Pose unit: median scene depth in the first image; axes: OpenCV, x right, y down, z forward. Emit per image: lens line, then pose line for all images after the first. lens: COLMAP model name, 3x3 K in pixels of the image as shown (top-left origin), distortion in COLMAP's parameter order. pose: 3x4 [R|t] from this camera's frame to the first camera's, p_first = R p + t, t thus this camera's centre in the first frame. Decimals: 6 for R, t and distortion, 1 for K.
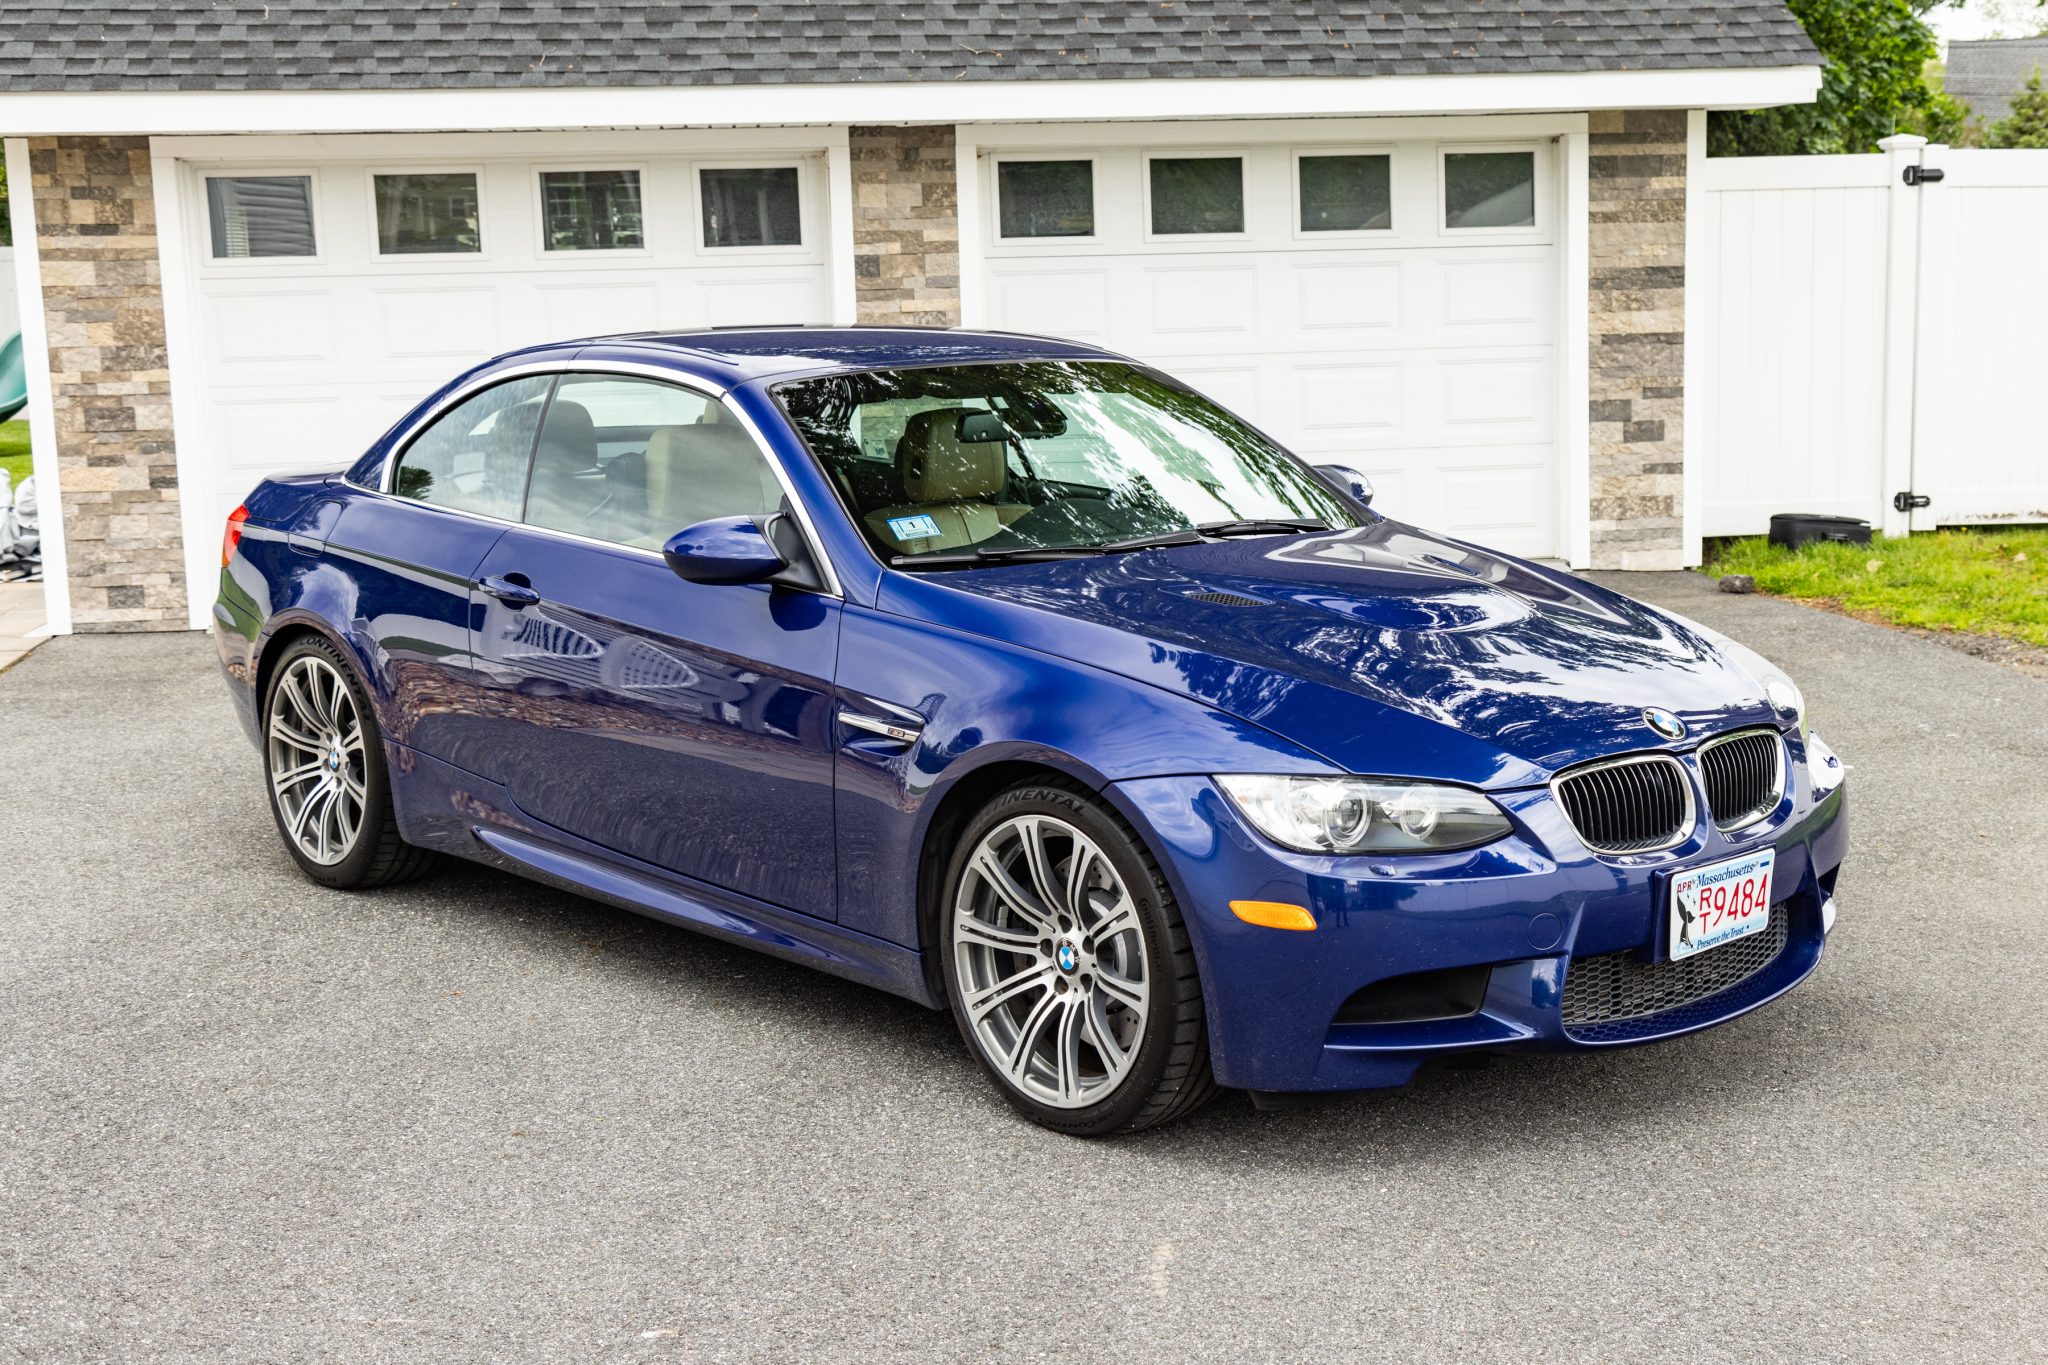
lens RADIAL K [[2523.8, 0, 1024.0], [0, 2523.8, 682.5], [0, 0, 1]] dist [-0.005408, 0.034864]
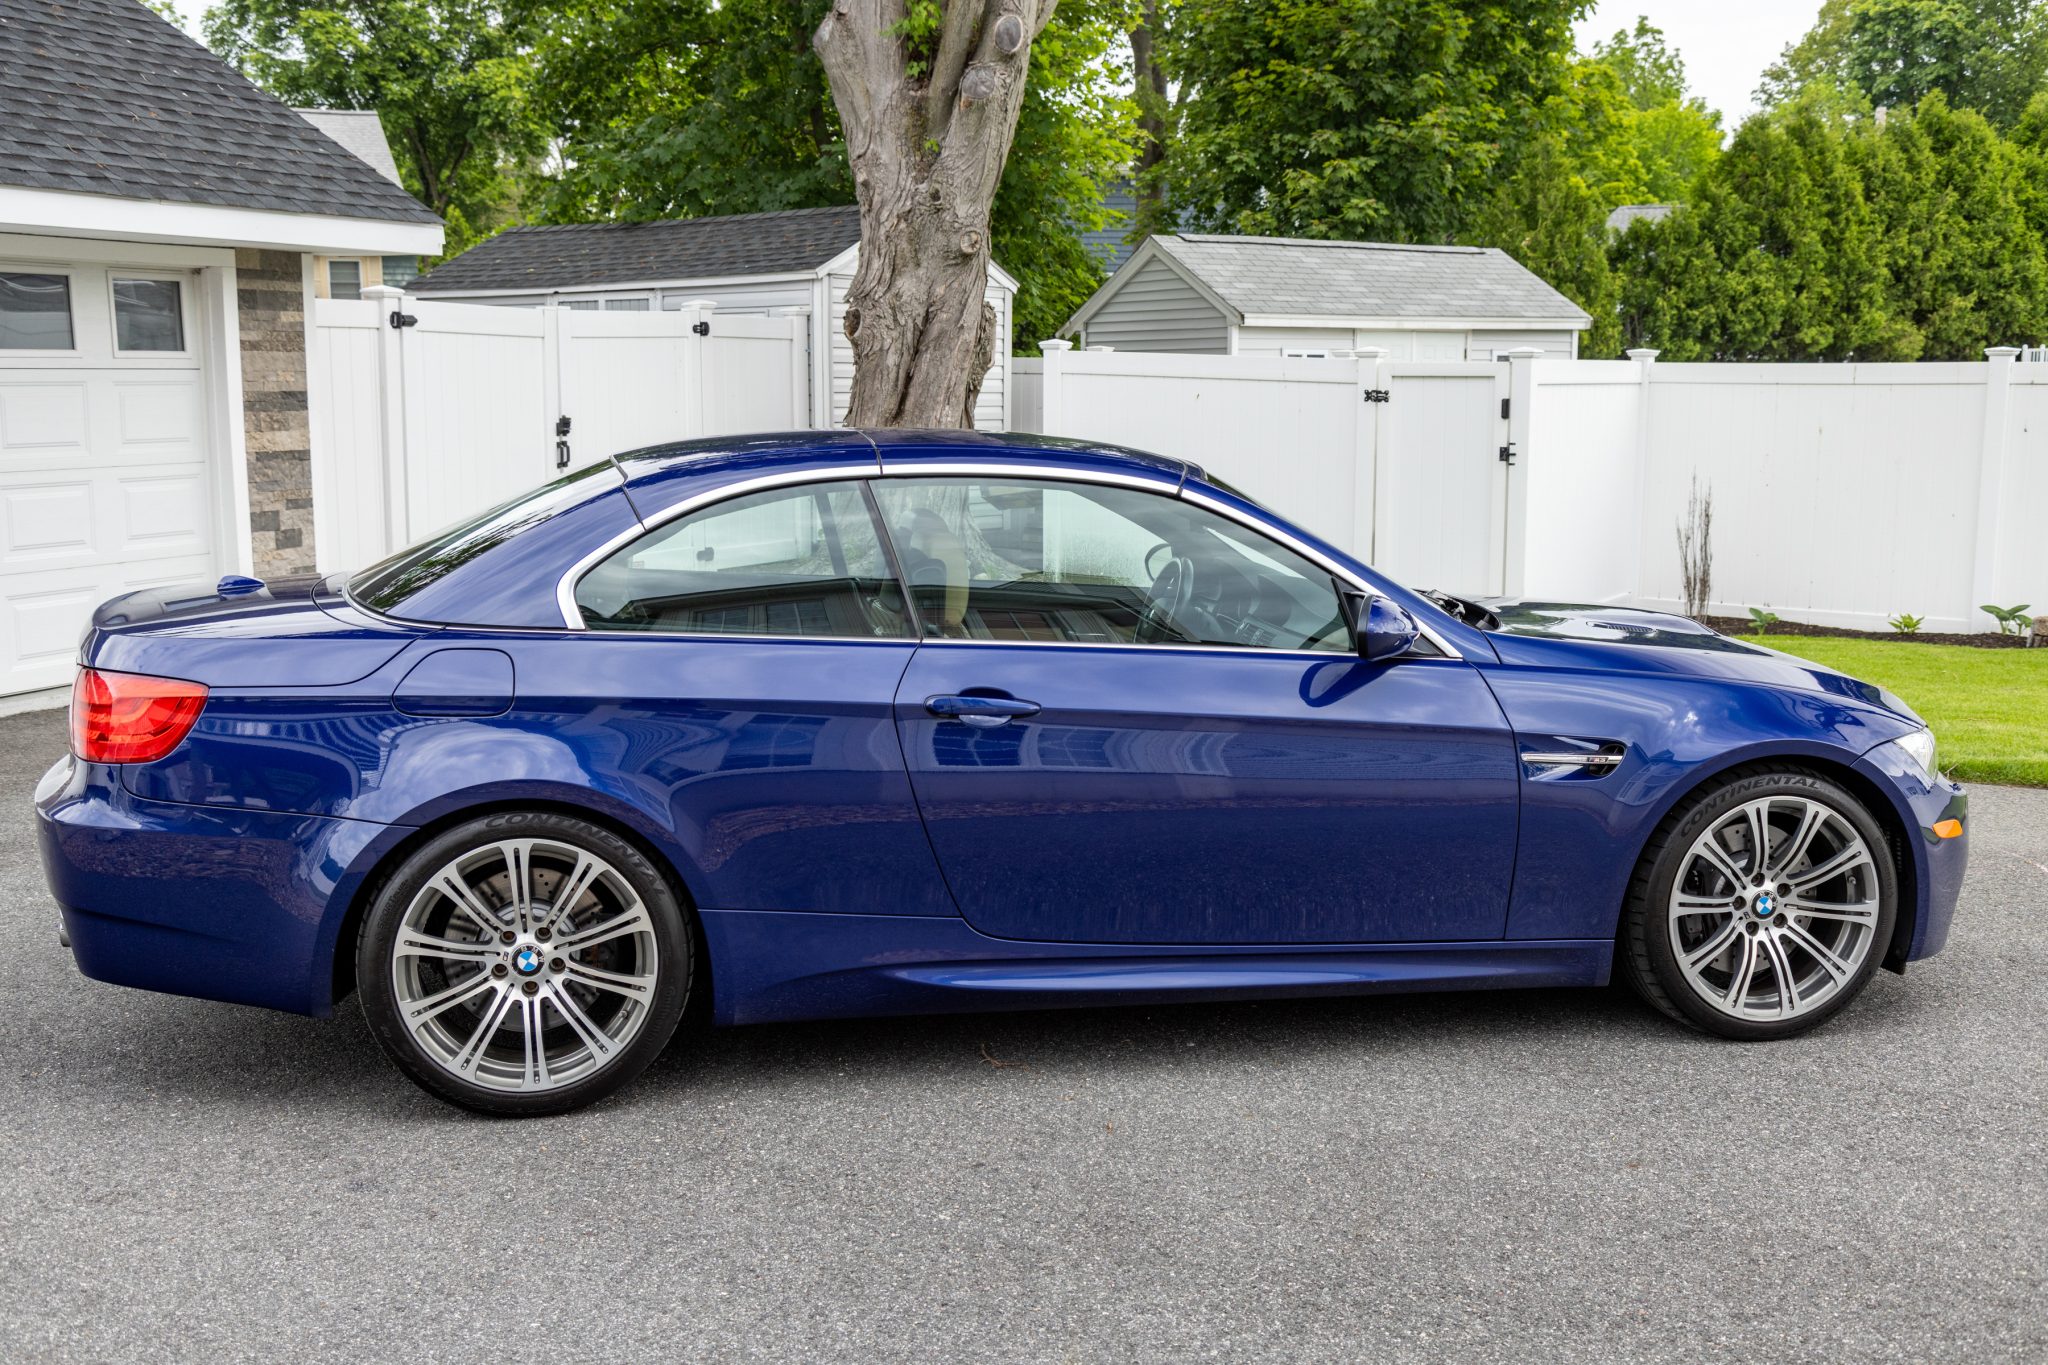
lens RADIAL K [[2075.1, 0, 1024.0], [0, 2075.1, 682.5], [0, 0, 1]] dist [0.012978, 0.016142]
pose [[0.552238, -0.099903, 0.827679, -0.345247], [0.125835, 0.991408, 0.035708, -0.029196], [-0.824135, 0.084432, 0.560064, 0.229009]]
